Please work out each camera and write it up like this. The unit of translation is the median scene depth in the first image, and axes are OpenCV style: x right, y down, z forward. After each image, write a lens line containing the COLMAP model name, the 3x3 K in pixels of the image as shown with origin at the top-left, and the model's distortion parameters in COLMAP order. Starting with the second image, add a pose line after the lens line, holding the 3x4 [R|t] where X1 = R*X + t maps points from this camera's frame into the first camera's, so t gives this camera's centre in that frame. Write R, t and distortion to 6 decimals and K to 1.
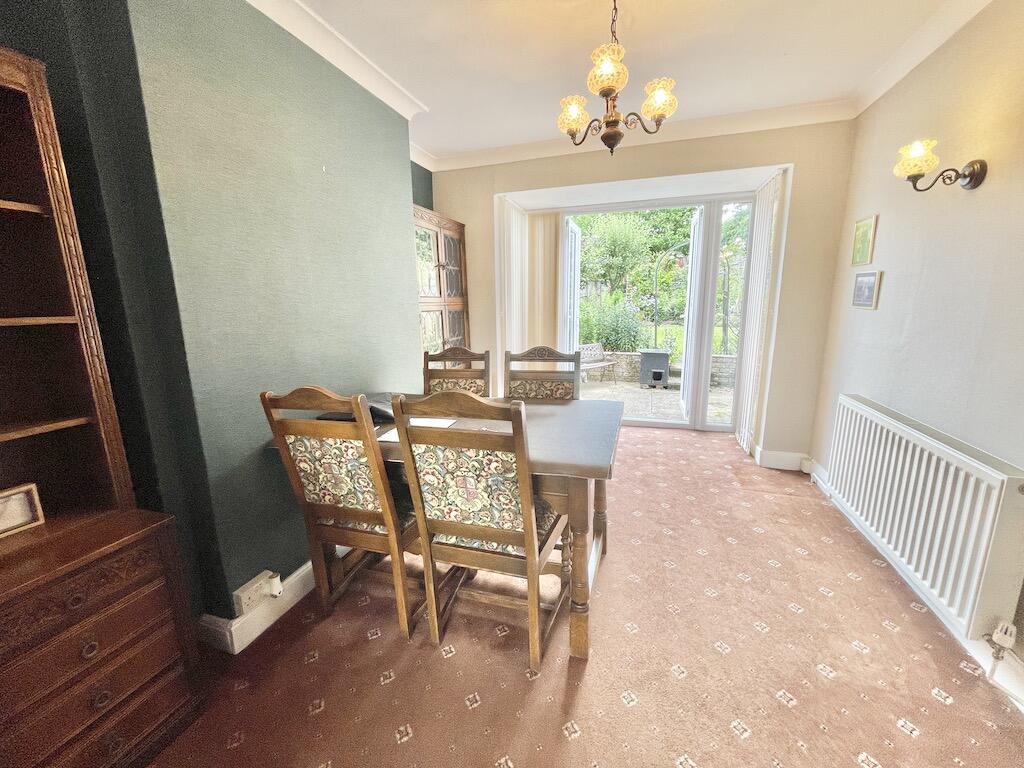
lens RADIAL K [[416.4, 0, 511.7], [0, 416.4, 386.5], [0, 0, 1]] dist [-0.002694, -0.000119]
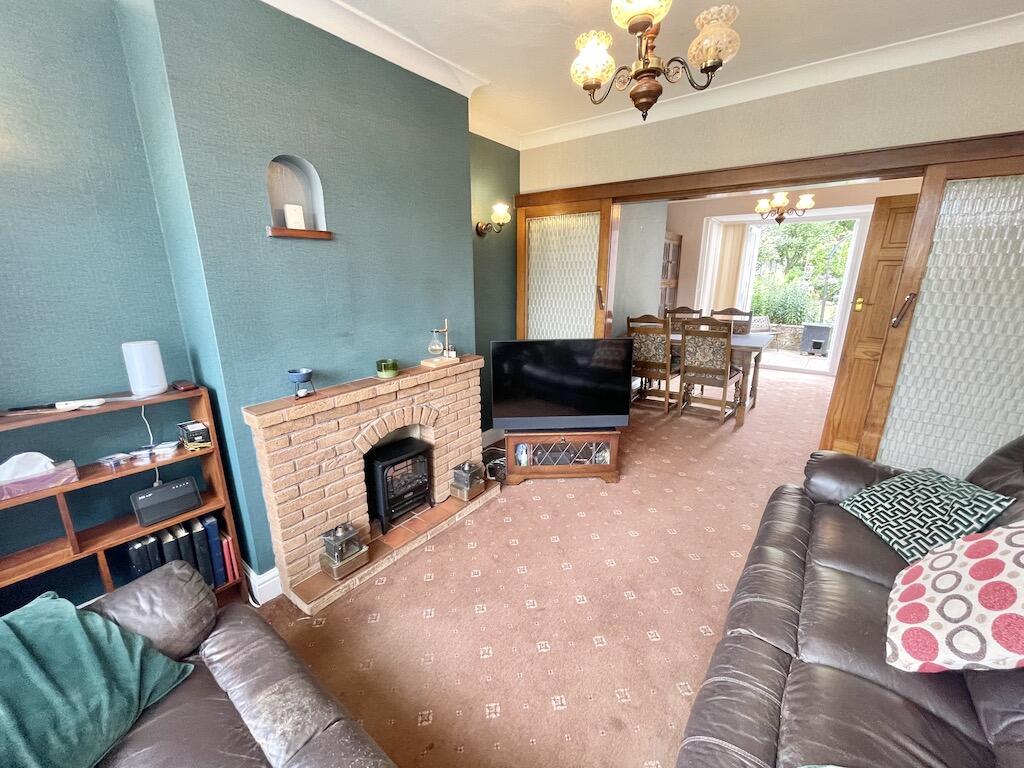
lens RADIAL K [[416.4, 0, 515.6], [0, 416.4, 381.8], [0, 0, 1]] dist [-0.002694, -0.000119]
pose [[0.942289, 0.104539, -0.318061, -0.111080], [-0.086584, 0.993774, 0.070118, 0.098535], [0.323411, -0.038533, 0.945474, -0.592698]]
